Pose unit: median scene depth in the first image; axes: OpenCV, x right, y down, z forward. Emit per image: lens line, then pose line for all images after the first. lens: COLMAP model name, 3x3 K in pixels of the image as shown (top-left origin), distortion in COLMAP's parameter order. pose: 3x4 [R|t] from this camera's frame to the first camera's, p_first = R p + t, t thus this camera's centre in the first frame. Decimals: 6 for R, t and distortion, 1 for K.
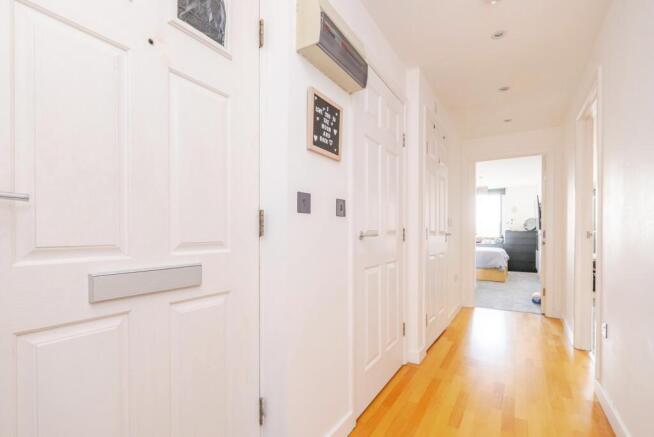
lens RADIAL K [[286.8, 0, 330.7], [0, 286.8, 235.5], [0, 0, 1]] dist [0.014169, 0.000256]
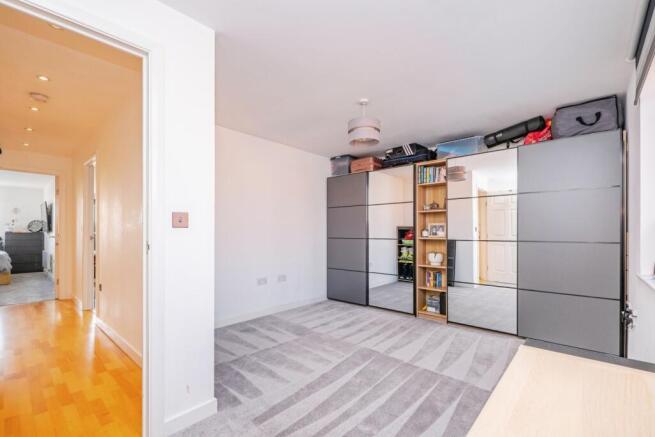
lens RADIAL K [[287.2, 0, 331.2], [0, 287.2, 235.5], [0, 0, 1]] dist [0.014169, 0.000256]
pose [[0.145339, -0.006129, 0.989363, -0.284282], [0.001559, 0.999981, 0.005966, -0.013828], [-0.989381, 0.000676, 0.145346, -0.304890]]
